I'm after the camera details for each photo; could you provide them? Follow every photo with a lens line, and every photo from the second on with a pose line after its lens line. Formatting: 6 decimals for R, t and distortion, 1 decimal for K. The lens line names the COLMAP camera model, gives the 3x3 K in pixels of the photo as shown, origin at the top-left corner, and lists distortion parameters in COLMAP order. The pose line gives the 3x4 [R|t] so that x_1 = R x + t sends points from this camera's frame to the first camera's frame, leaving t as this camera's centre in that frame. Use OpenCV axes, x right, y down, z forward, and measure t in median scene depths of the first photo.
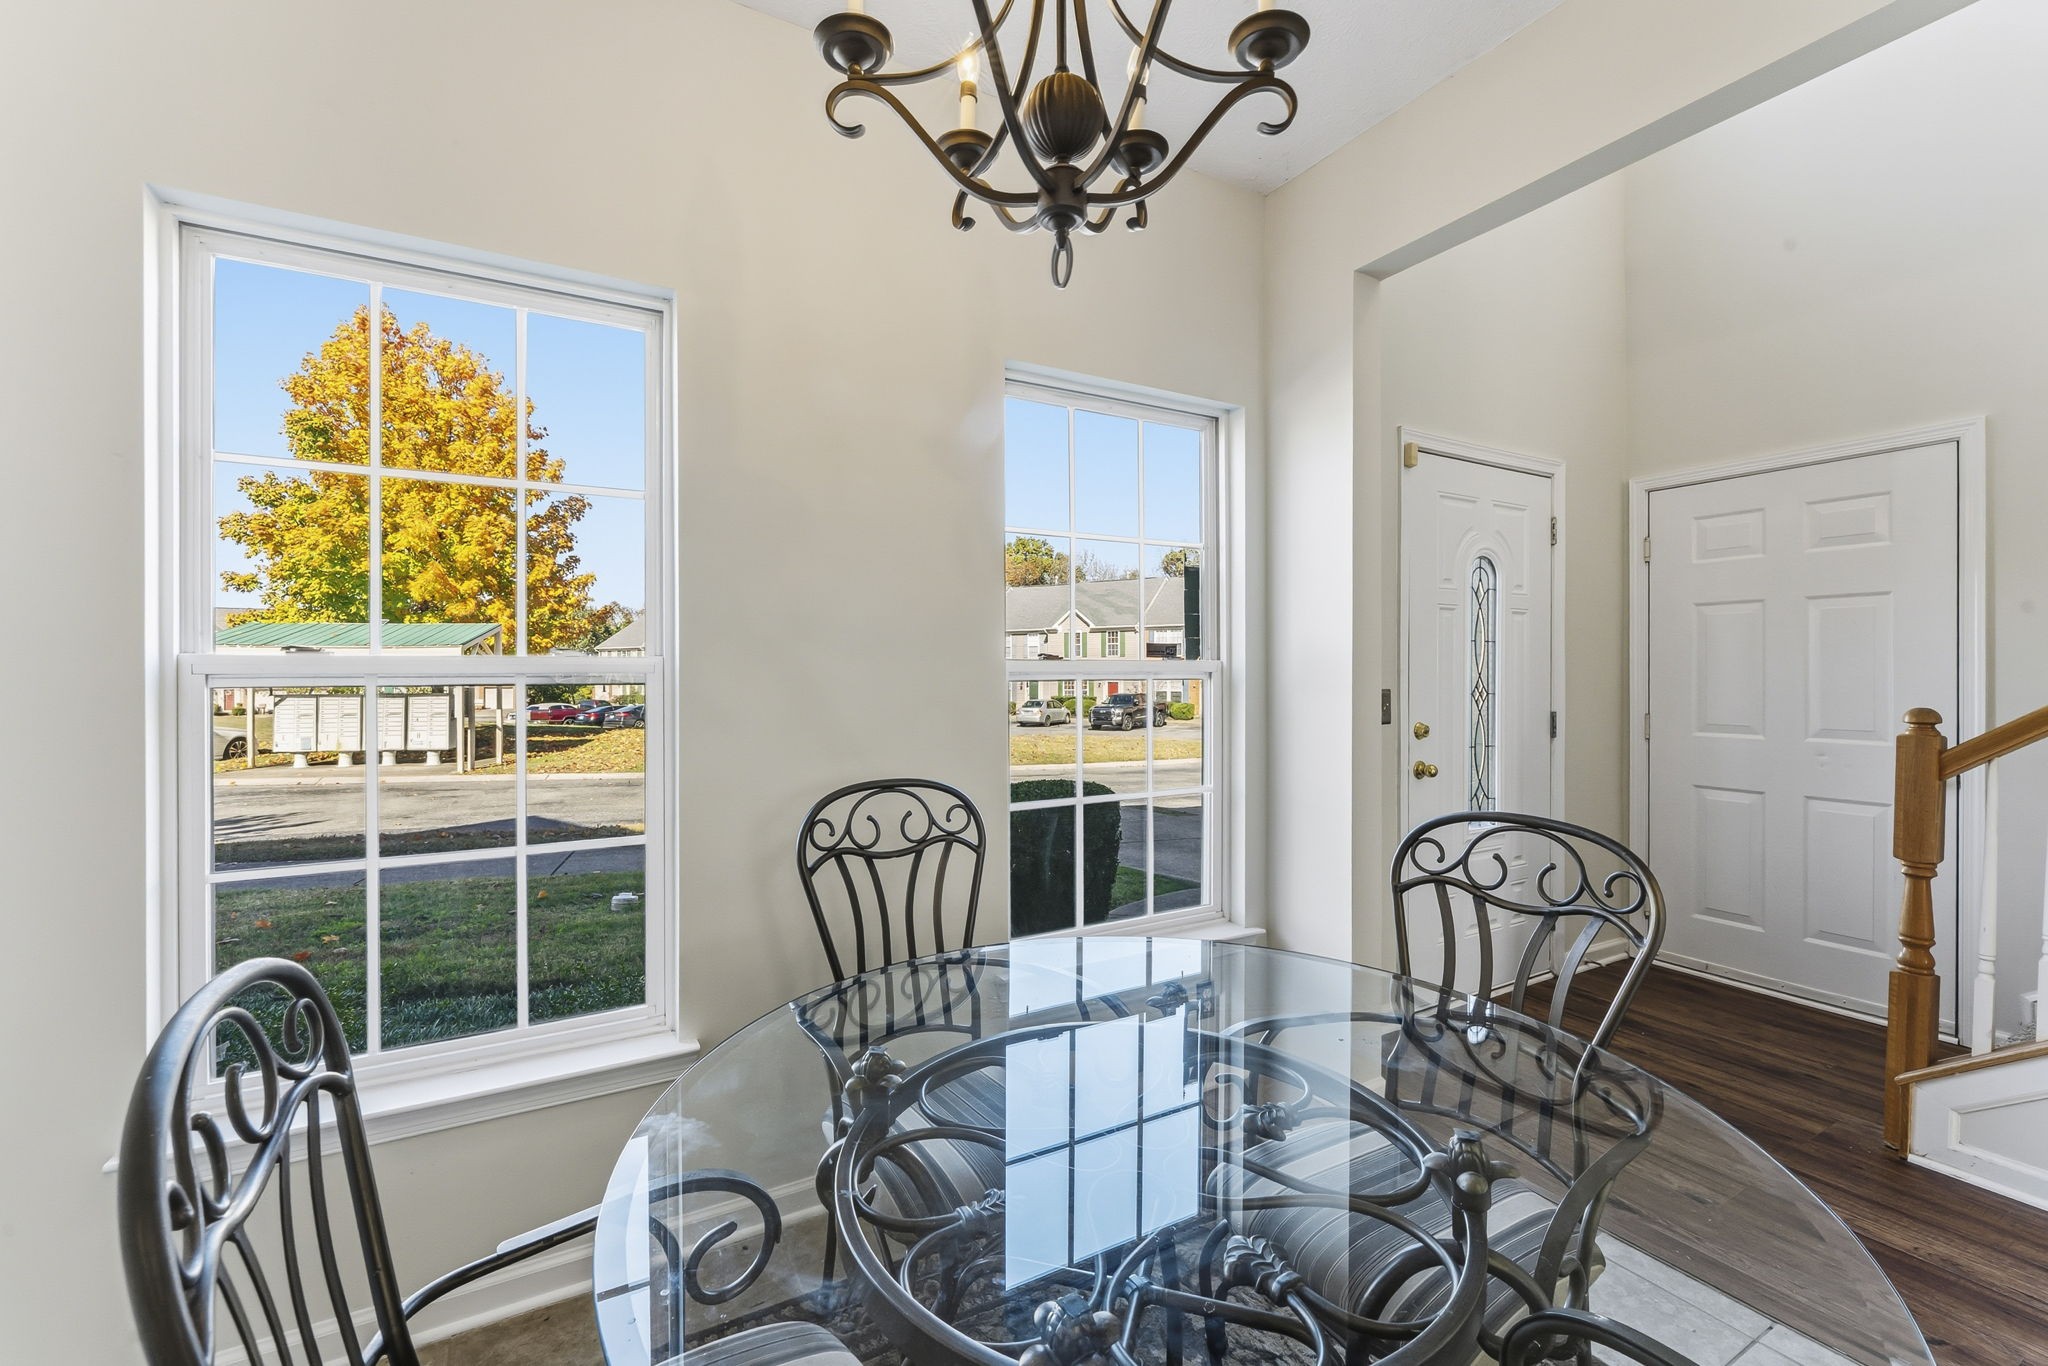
lens RADIAL K [[869.7, 0, 1032.3], [0, 869.7, 677.1], [0, 0, 1]] dist [0.002365, 0.000274]
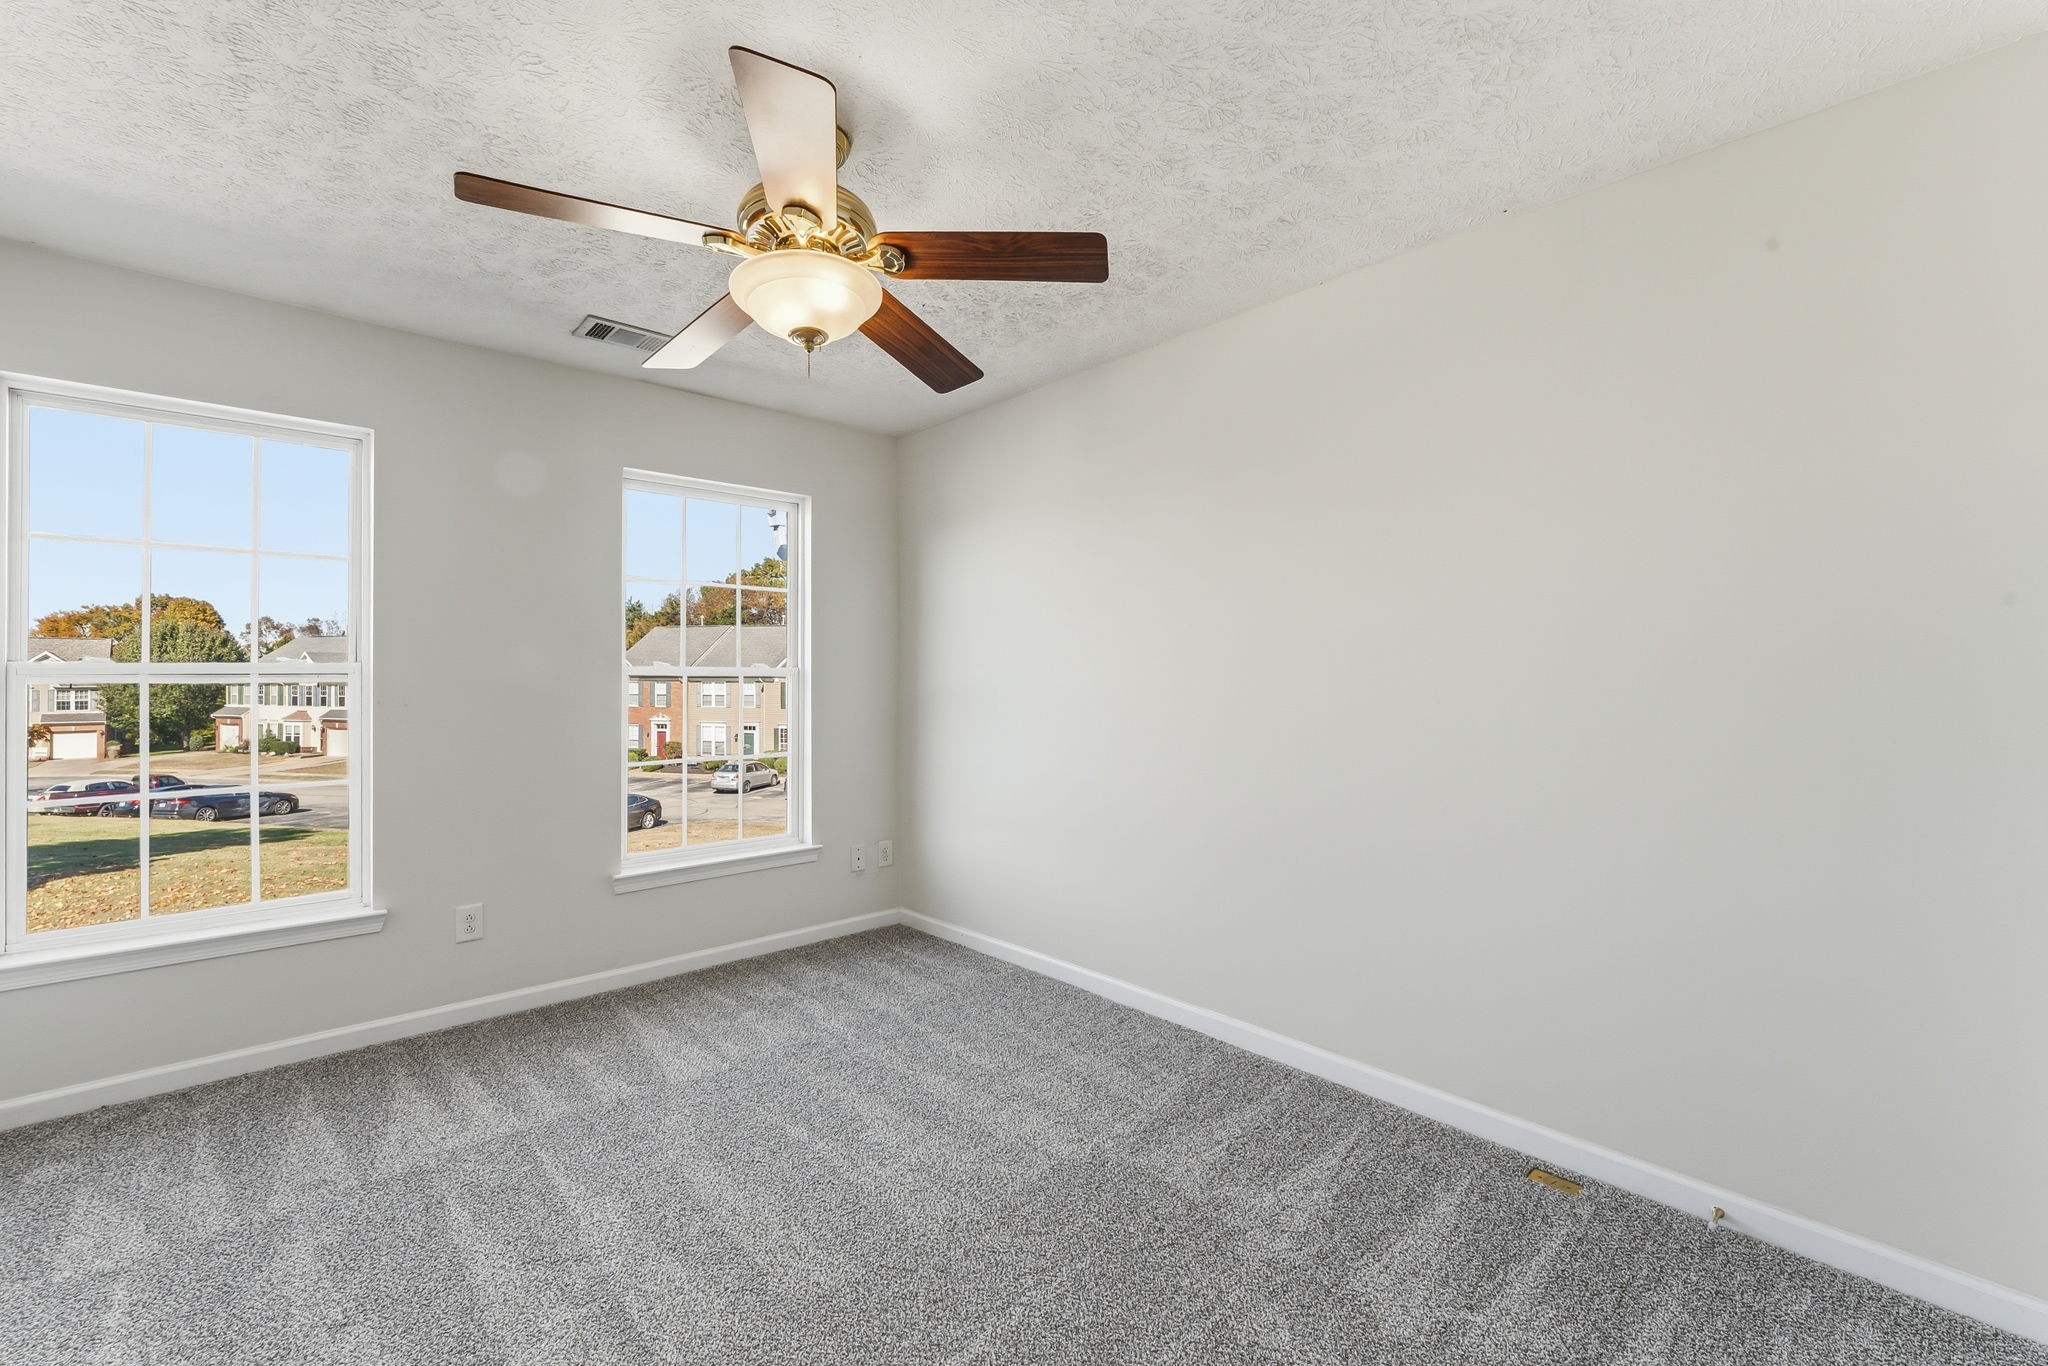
lens RADIAL K [[869.7, 0, 1040.6], [0, 869.7, 670.1], [0, 0, 1]] dist [0.002365, 0.000274]
pose [[0.967473, -0.000475, 0.252973, 0.385989], [0.004569, 0.999868, -0.015594, 0.015264], [-0.252932, 0.016242, 0.967348, -0.887151]]
